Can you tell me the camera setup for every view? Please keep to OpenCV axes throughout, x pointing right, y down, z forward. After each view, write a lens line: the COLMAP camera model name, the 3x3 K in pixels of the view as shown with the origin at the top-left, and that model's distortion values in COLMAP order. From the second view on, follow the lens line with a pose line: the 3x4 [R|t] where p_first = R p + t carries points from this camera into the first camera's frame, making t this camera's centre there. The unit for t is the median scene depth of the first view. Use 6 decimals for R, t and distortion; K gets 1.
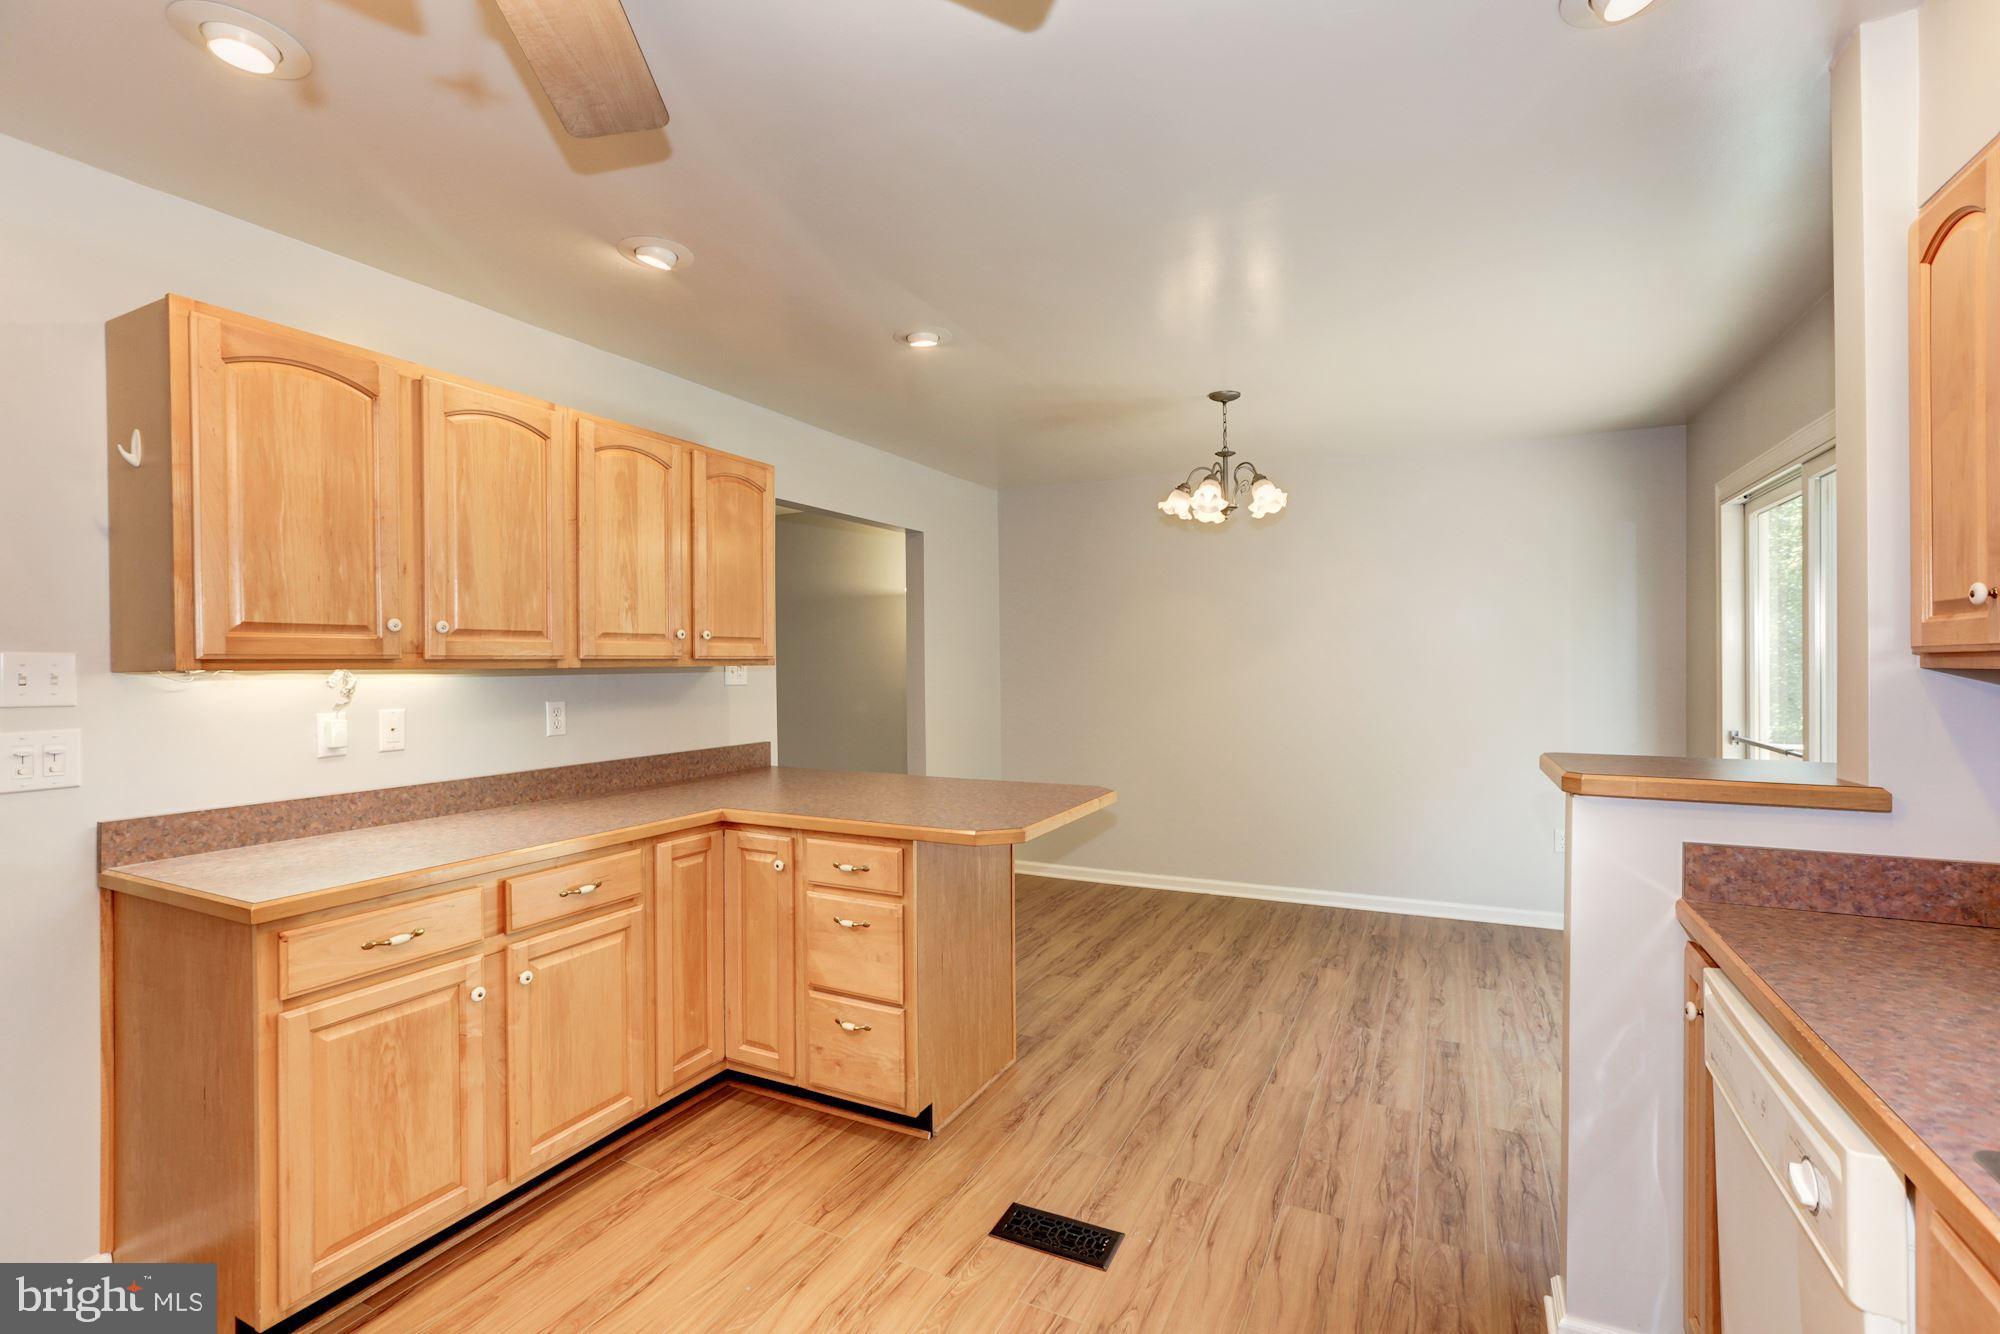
lens RADIAL K [[902.1, 0, 1006.0], [0, 902.1, 664.4], [0, 0, 1]] dist [-0.047118, 0.024931]
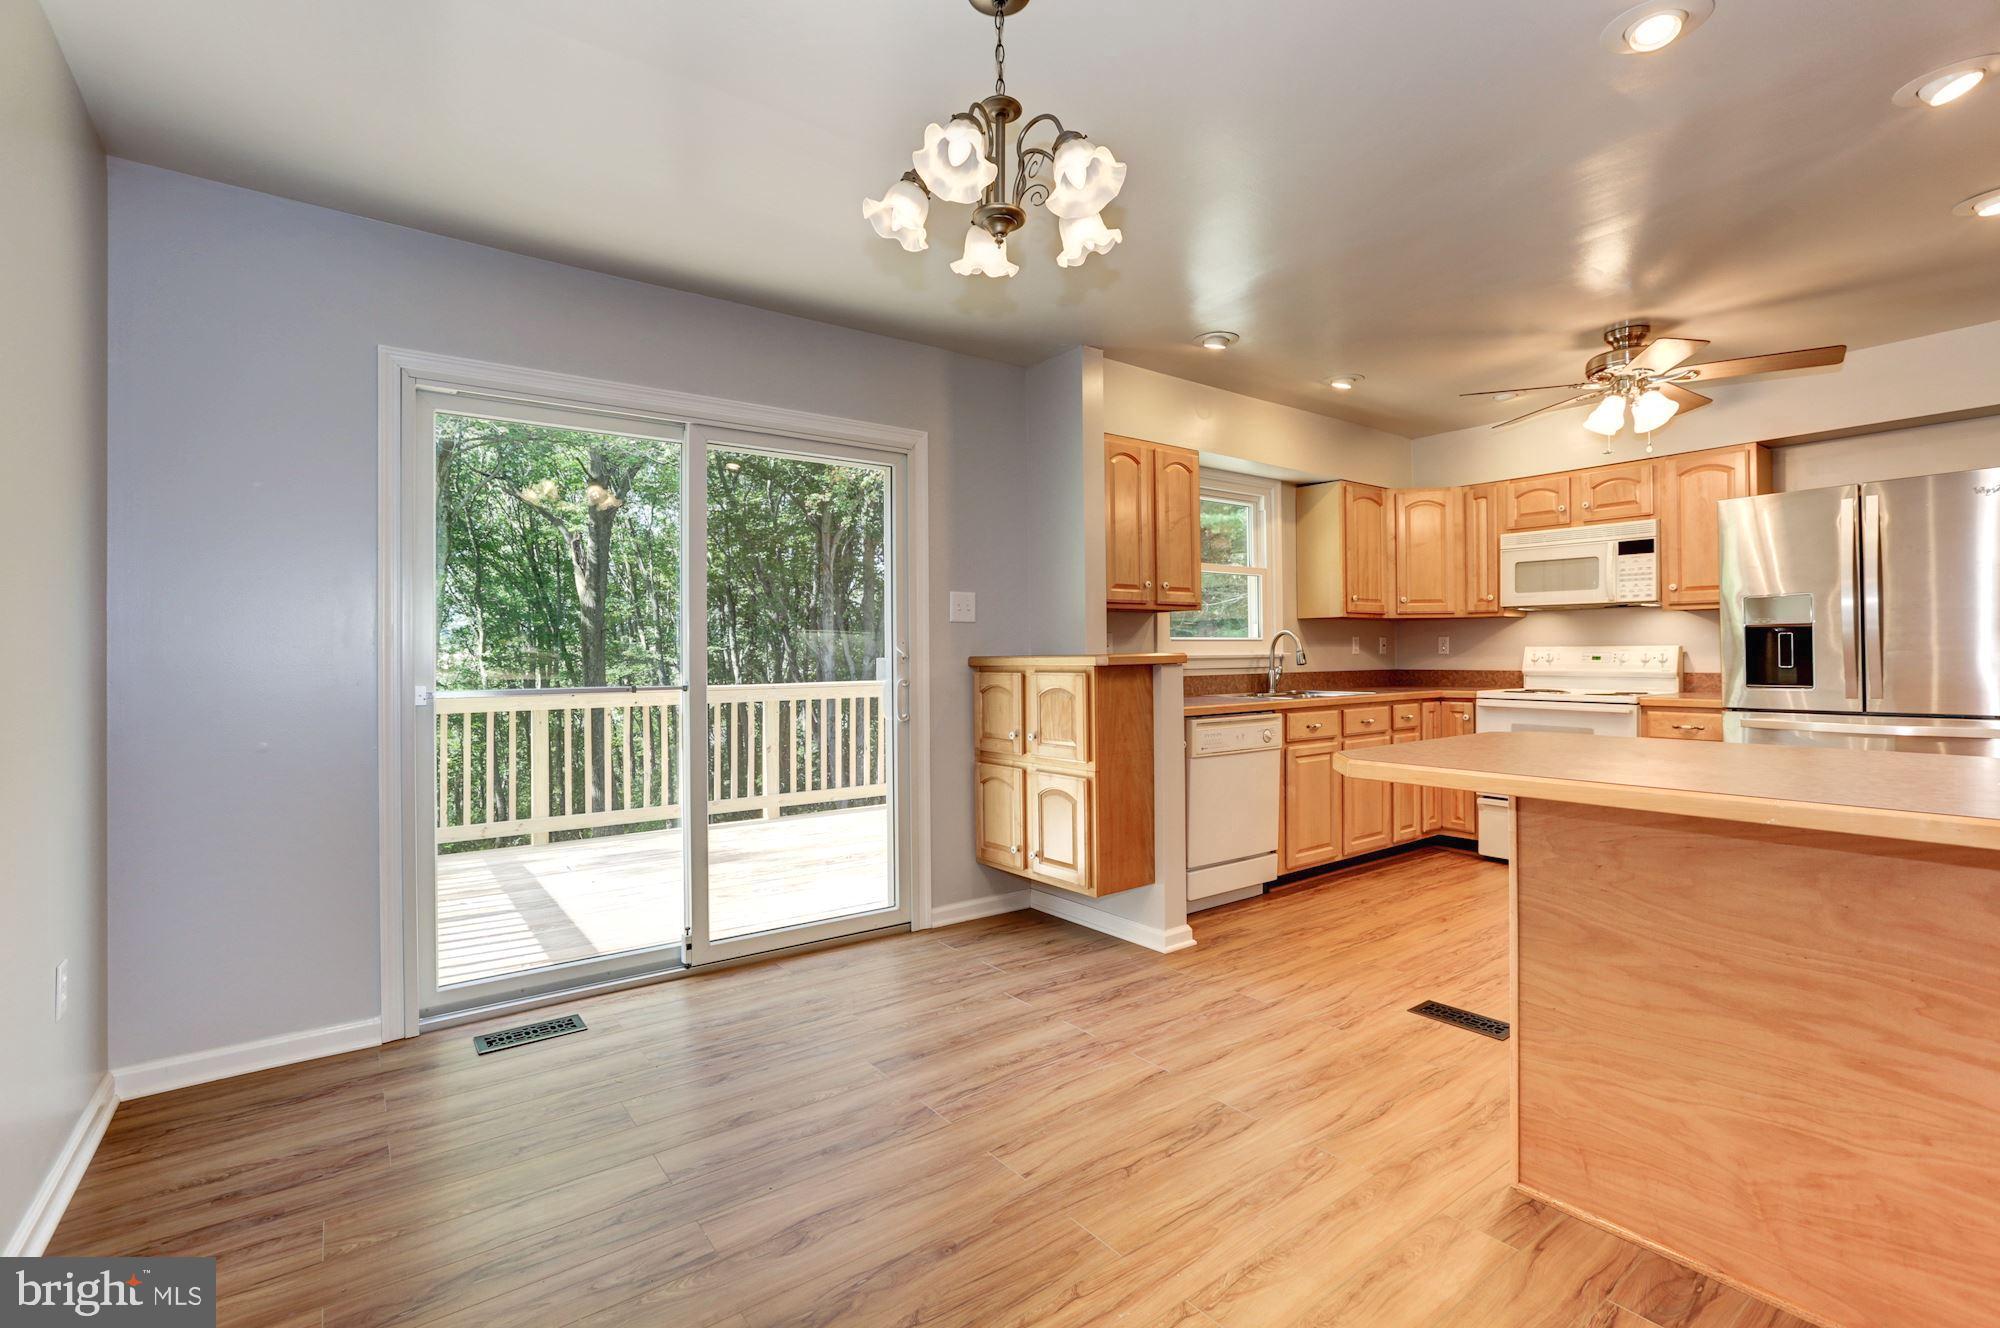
lens RADIAL K [[902.1, 0, 1006.0], [0, 902.1, 661.4], [0, 0, 1]] dist [-0.047118, 0.024931]
pose [[-0.890944, 0.008859, 0.454026, 0.047095], [0.016229, 0.999792, 0.012338, 0.072315], [-0.453823, 0.018360, -0.890903, 1.955622]]
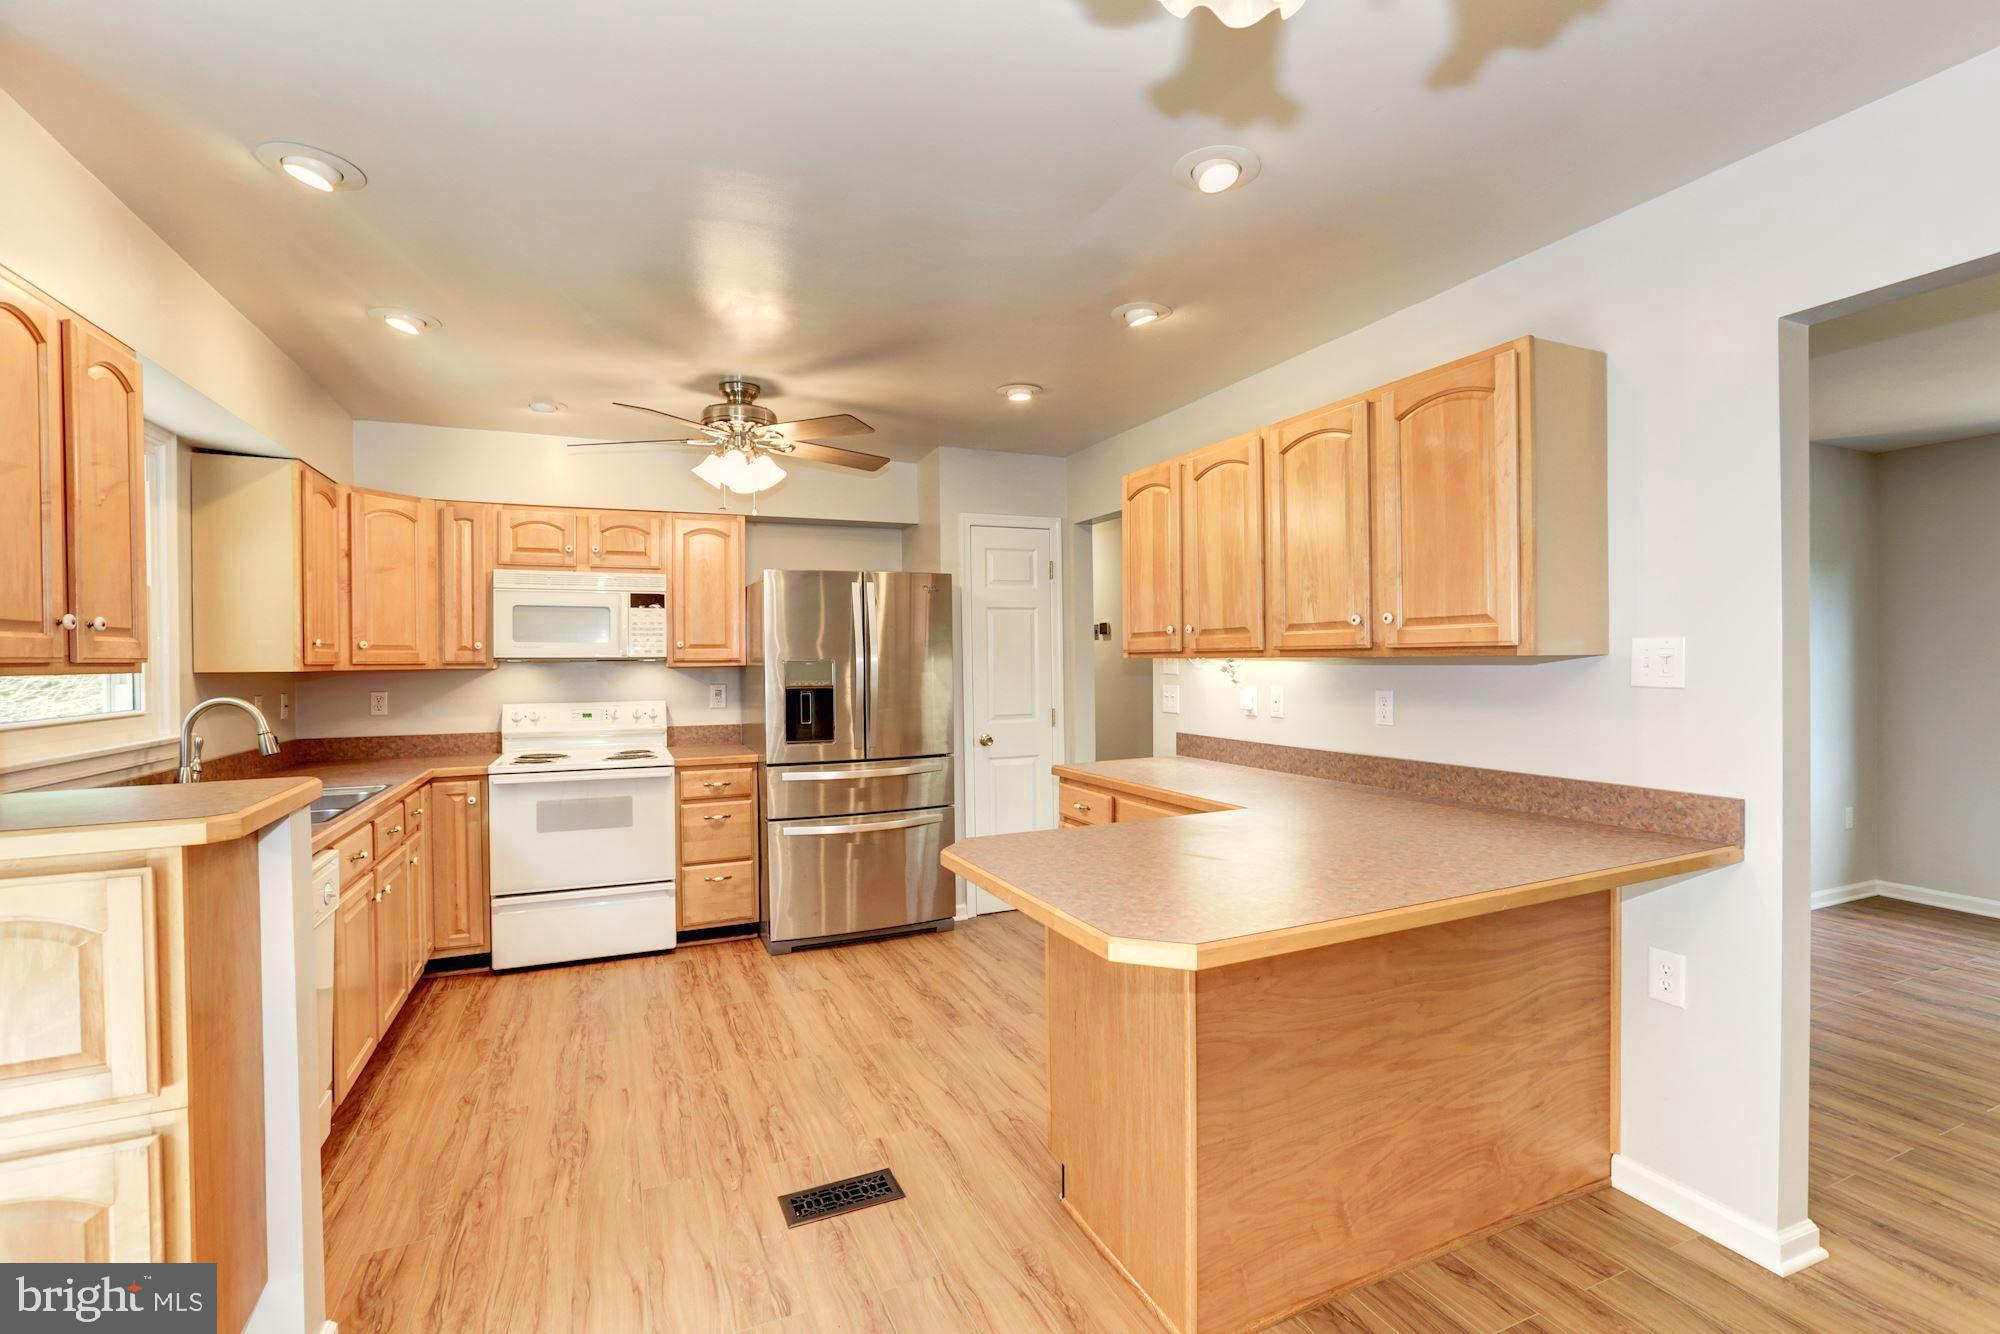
lens RADIAL K [[902.1, 0, 1006.0], [0, 902.1, 664.4], [0, 0, 1]] dist [-0.047118, 0.024931]
pose [[-0.640440, 0.015492, -0.767852, 0.586819], [0.008122, 0.999877, 0.013399, -0.005549], [0.767965, 0.002345, -0.640487, 1.456327]]
